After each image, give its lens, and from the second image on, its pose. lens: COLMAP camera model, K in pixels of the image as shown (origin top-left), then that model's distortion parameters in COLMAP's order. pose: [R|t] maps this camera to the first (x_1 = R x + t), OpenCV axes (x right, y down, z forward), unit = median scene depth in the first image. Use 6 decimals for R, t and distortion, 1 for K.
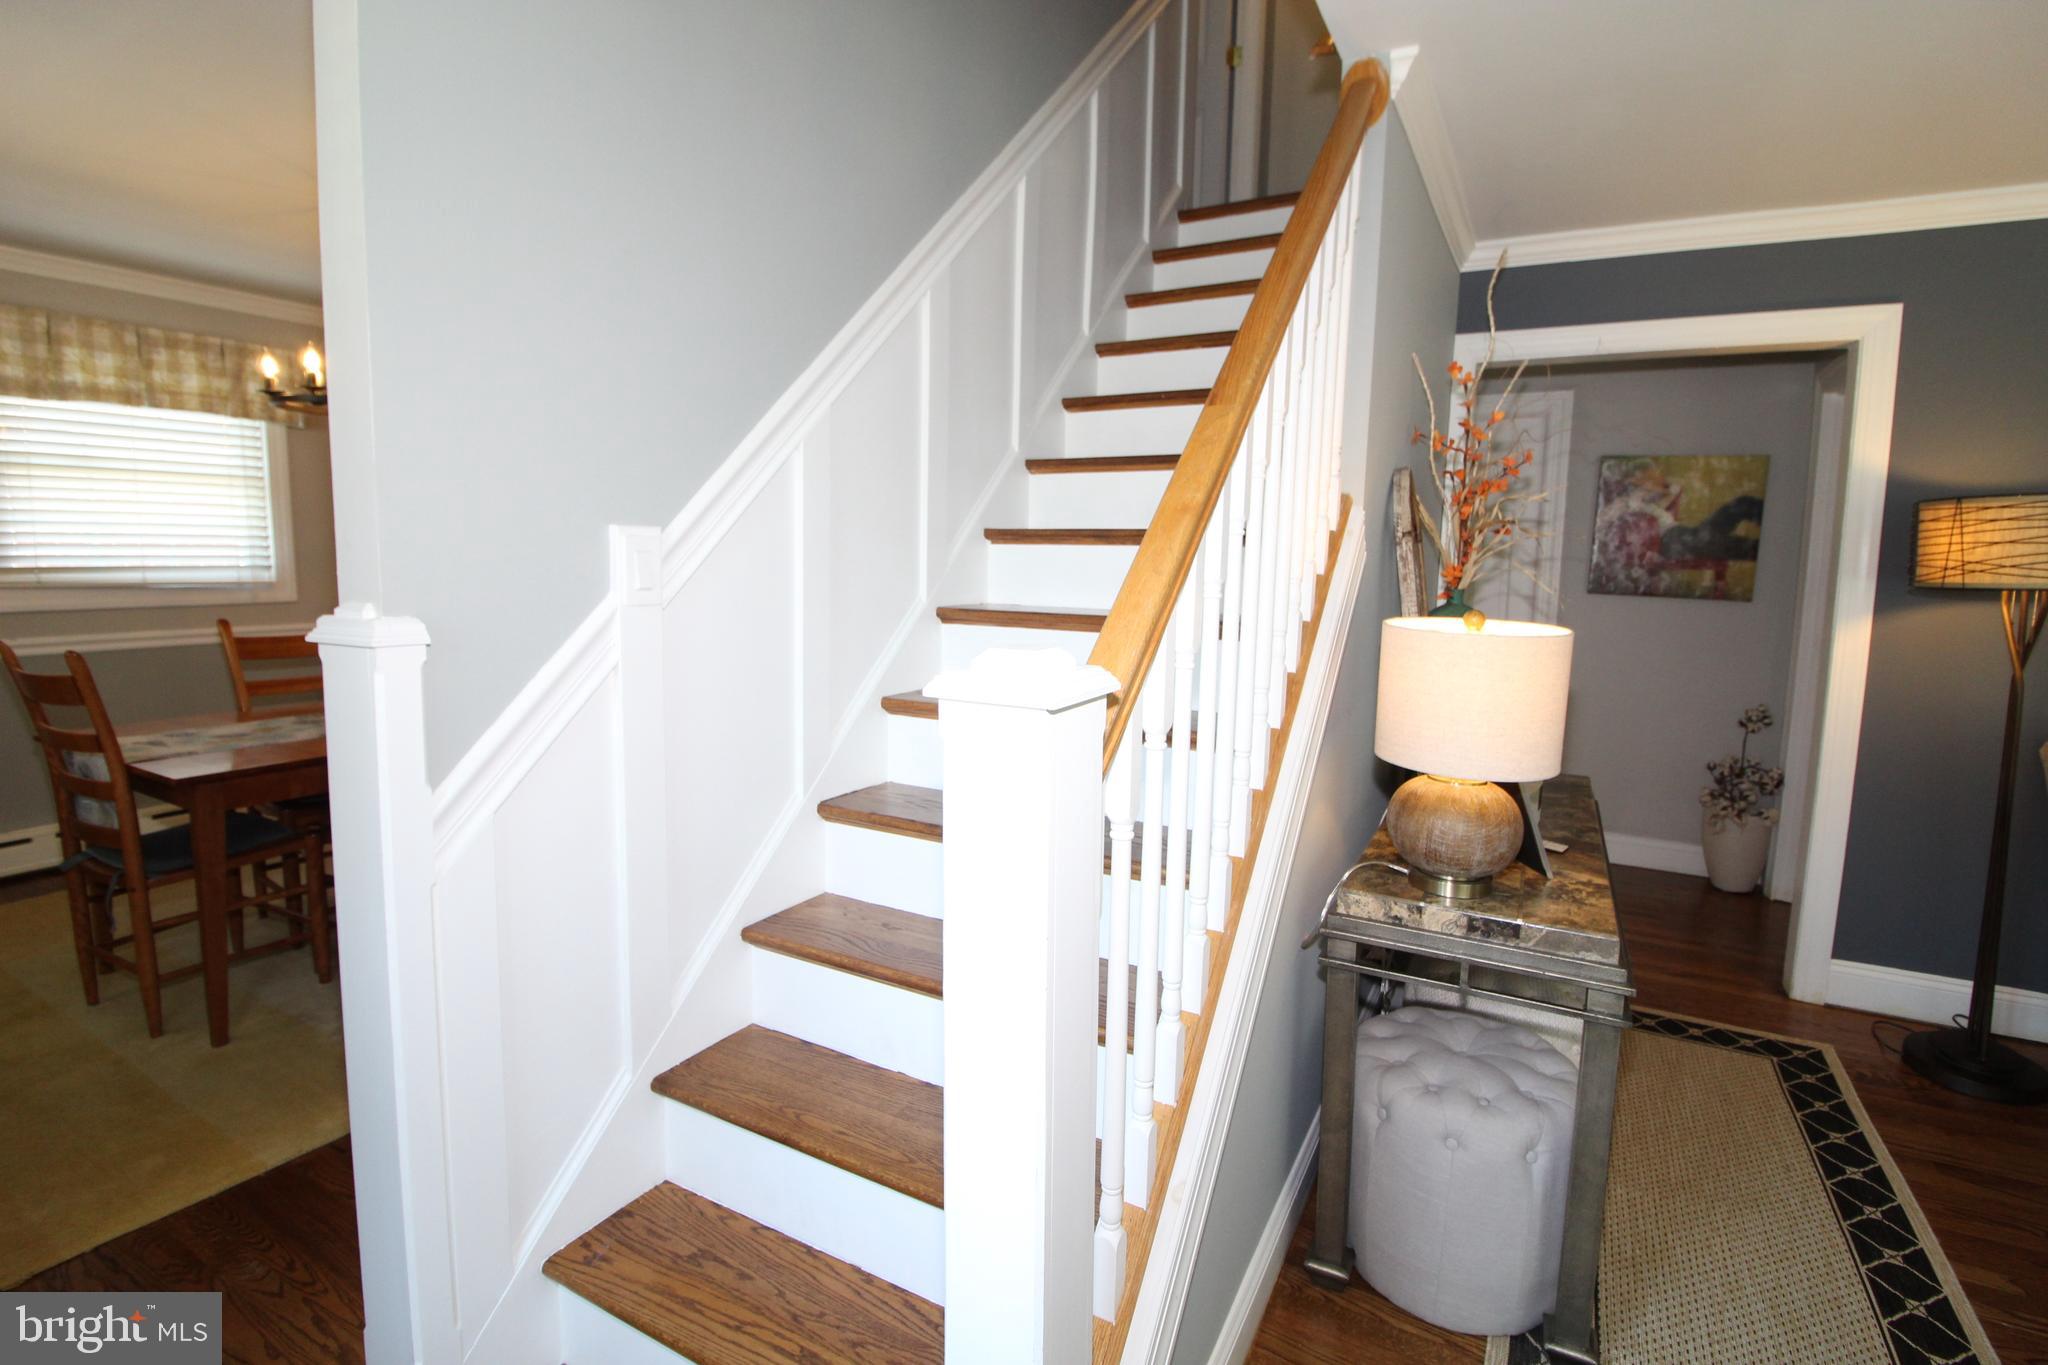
lens RADIAL K [[952.8, 0, 1028.8], [0, 952.8, 667.7], [0, 0, 1]] dist [-0.016329, -0.005496]
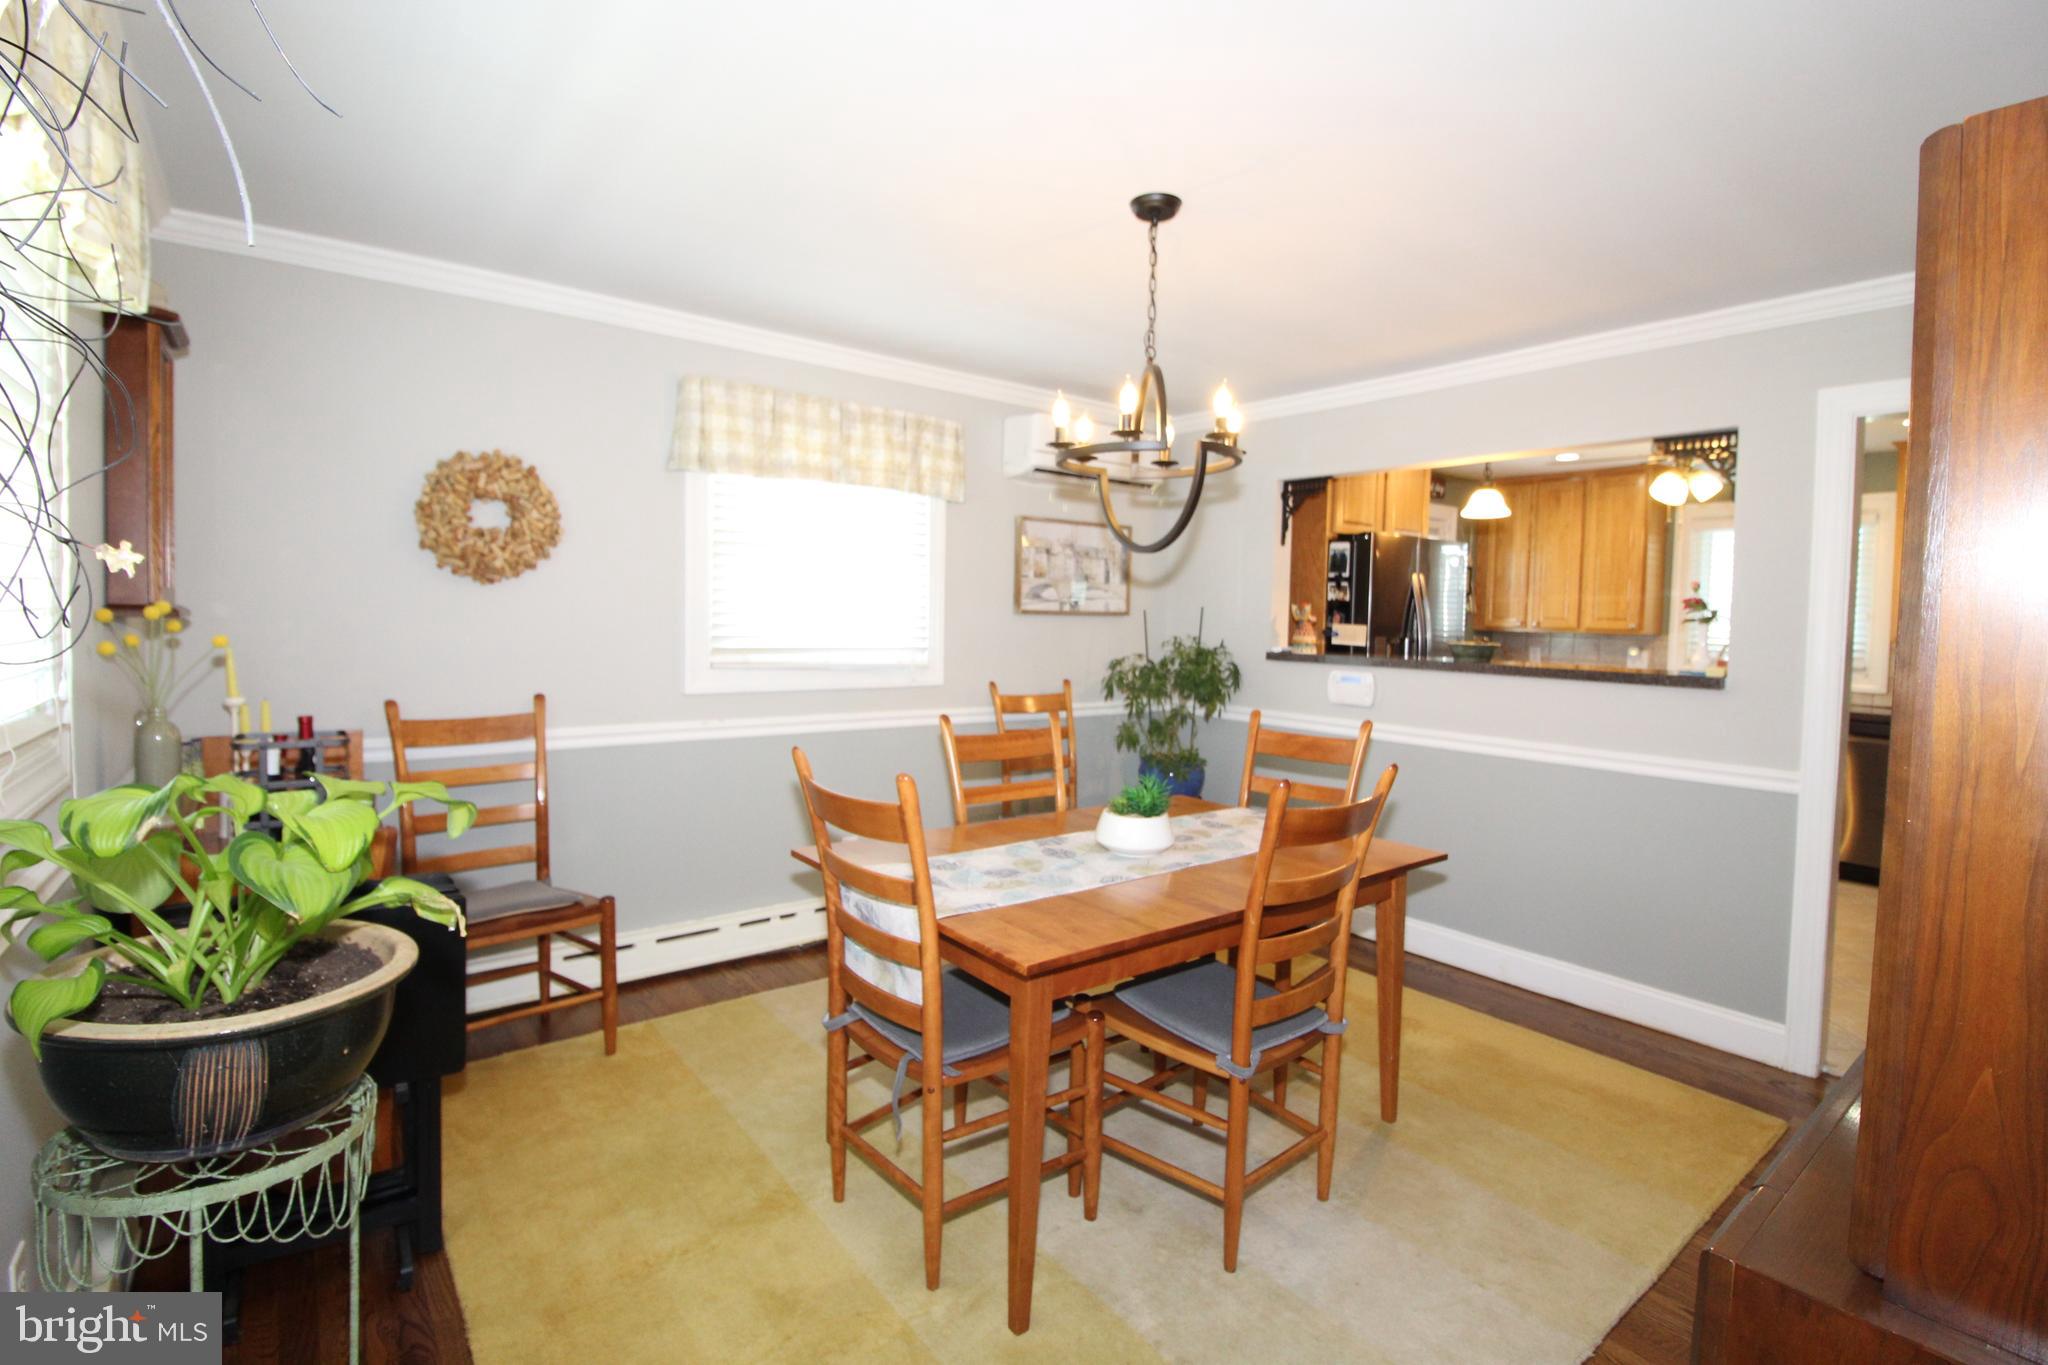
lens RADIAL K [[952.8, 0, 1028.8], [0, 952.8, 660.3], [0, 0, 1]] dist [-0.016329, -0.005496]
pose [[0.917892, 0.019999, -0.396326, -0.383482], [-0.053223, 0.995910, -0.073008, -0.036183], [0.393245, 0.088107, 0.915203, 0.193828]]
